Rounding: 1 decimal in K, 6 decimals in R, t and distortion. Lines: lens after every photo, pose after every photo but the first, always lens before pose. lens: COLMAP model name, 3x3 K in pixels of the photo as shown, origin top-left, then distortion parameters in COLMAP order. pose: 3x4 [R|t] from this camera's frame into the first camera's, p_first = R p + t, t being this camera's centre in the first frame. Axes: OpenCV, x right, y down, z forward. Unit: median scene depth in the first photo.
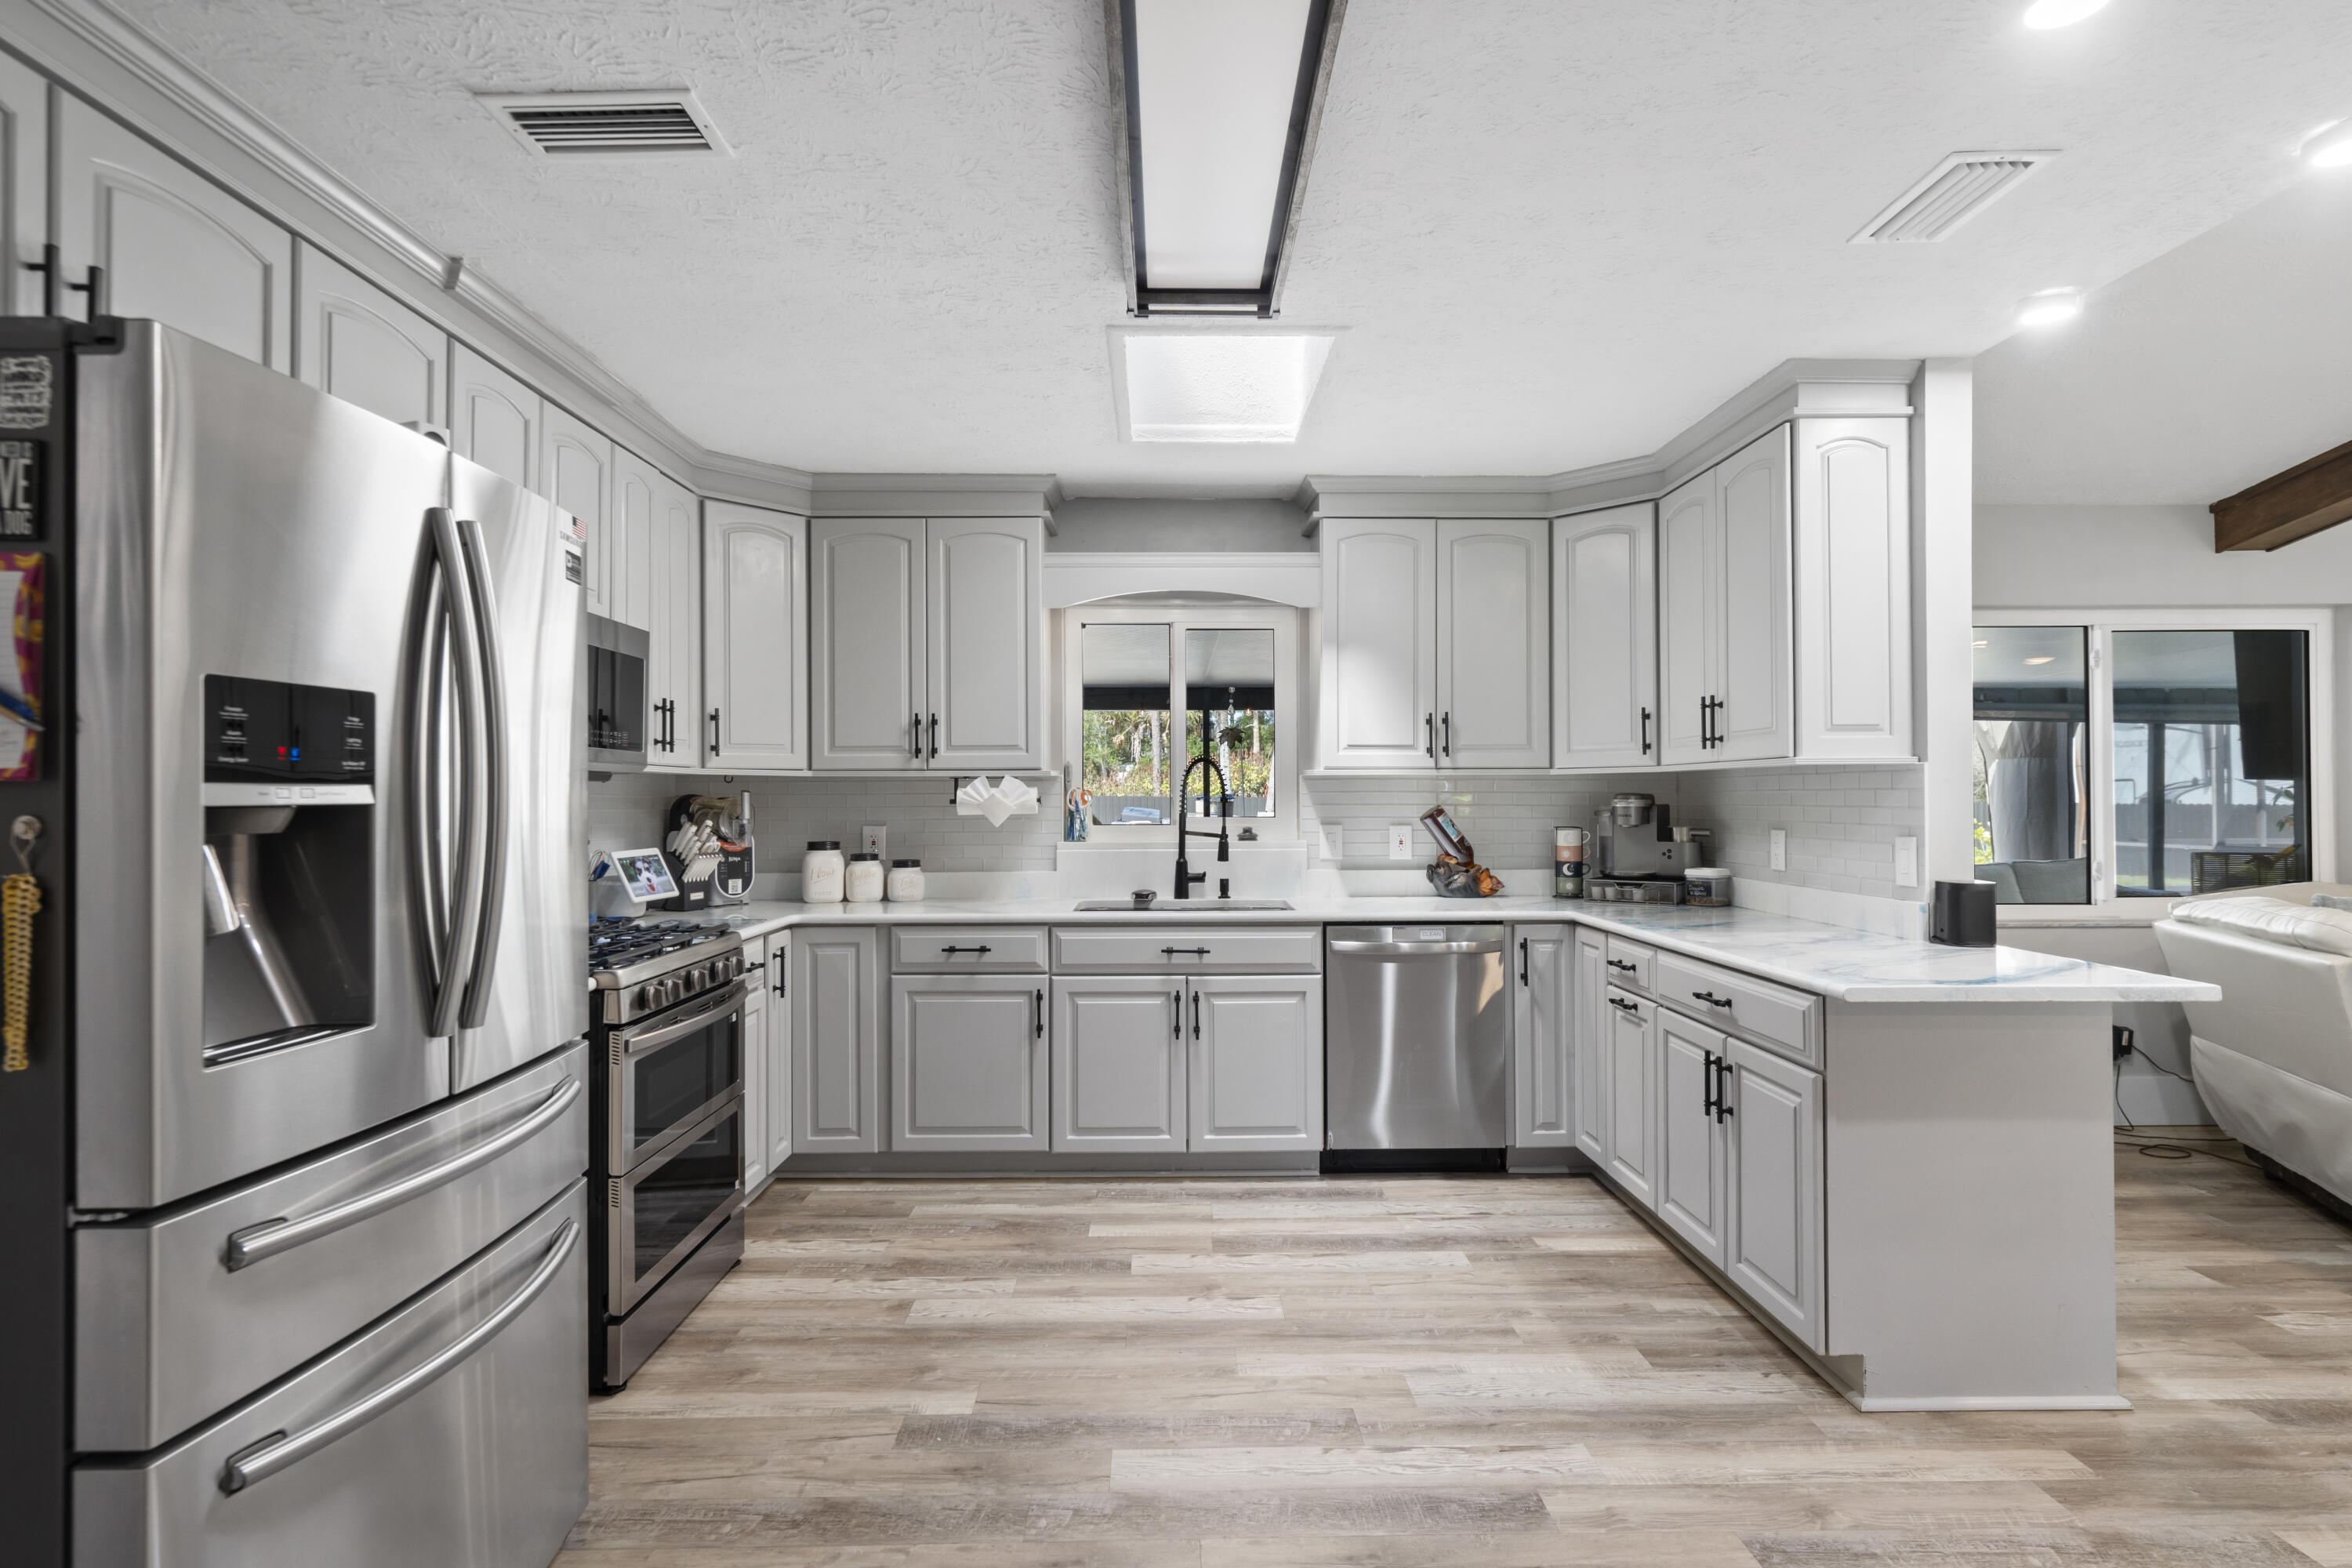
lens RADIAL K [[1200.9, 0, 1194.5], [0, 1200.9, 788.2], [0, 0, 1]] dist [-0.000191, 0.000401]
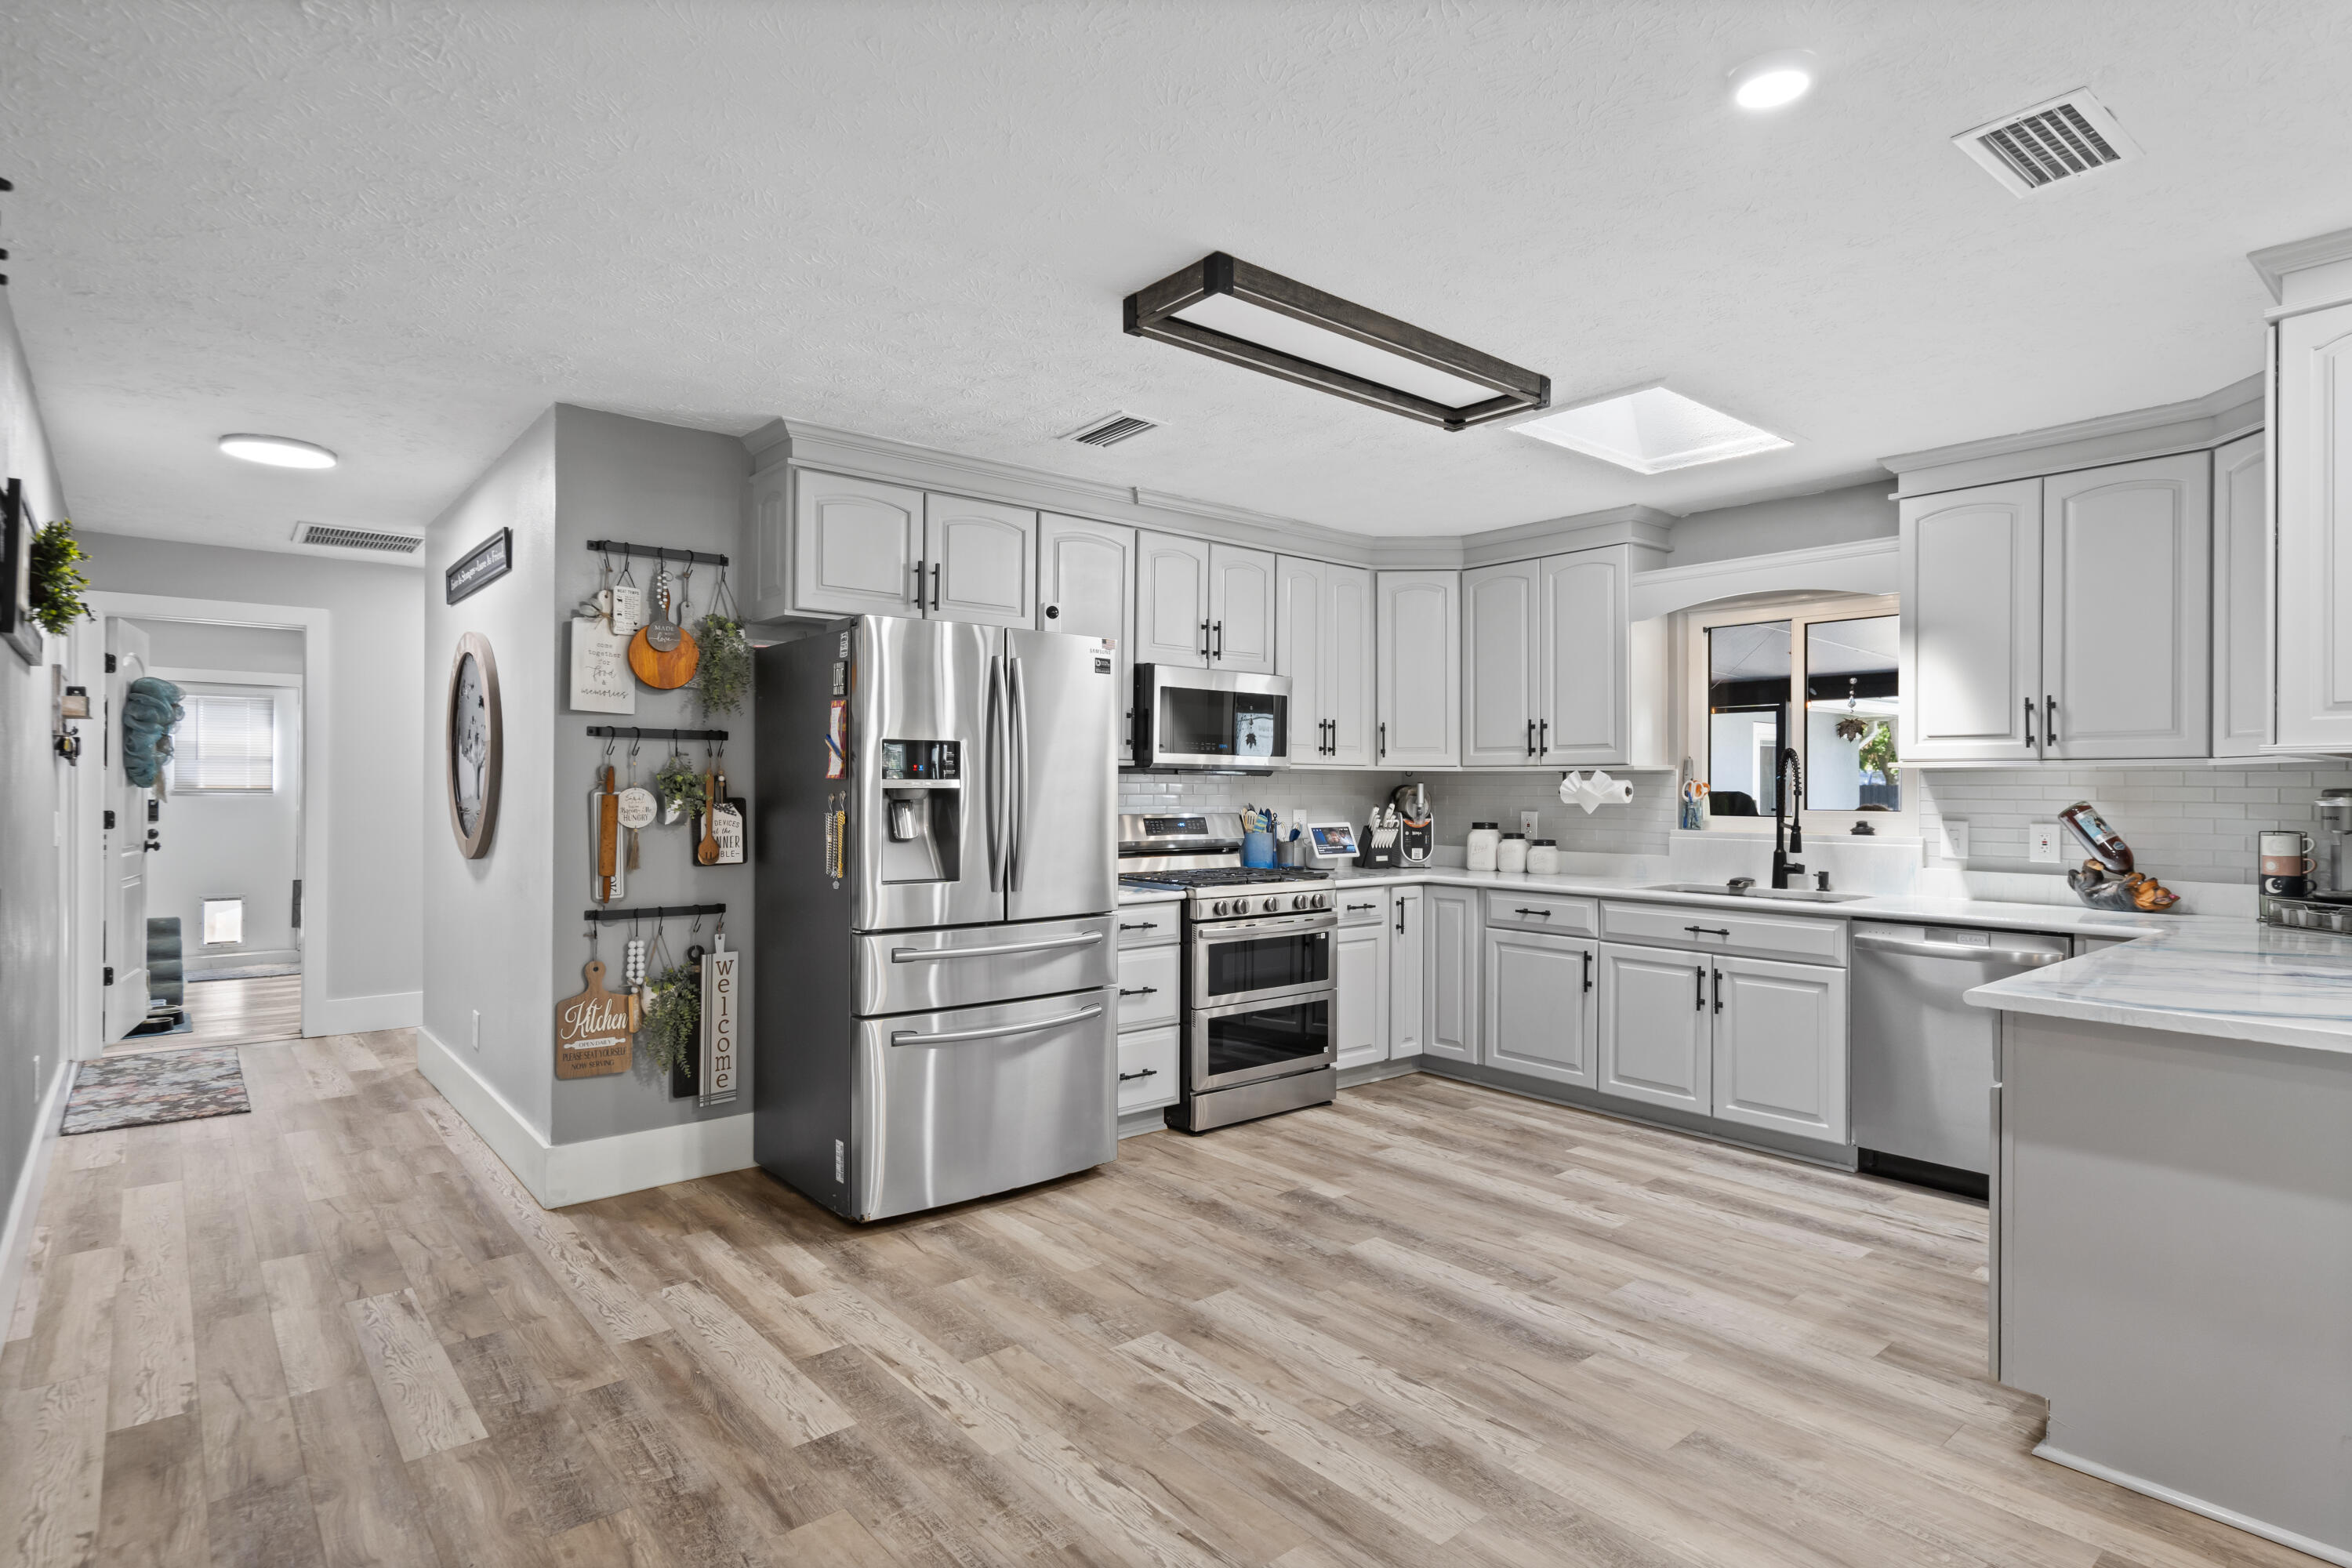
lens RADIAL K [[1224.8, 0, 1176.0], [0, 1224.8, 784.0], [0, 0, 1]] dist [-0.002054, 0.000024]
pose [[0.624477, 0.003838, -0.781033, 0.556076], [-0.000717, 0.999990, 0.004340, -0.001787], [0.781043, -0.002150, 0.624474, -0.067361]]
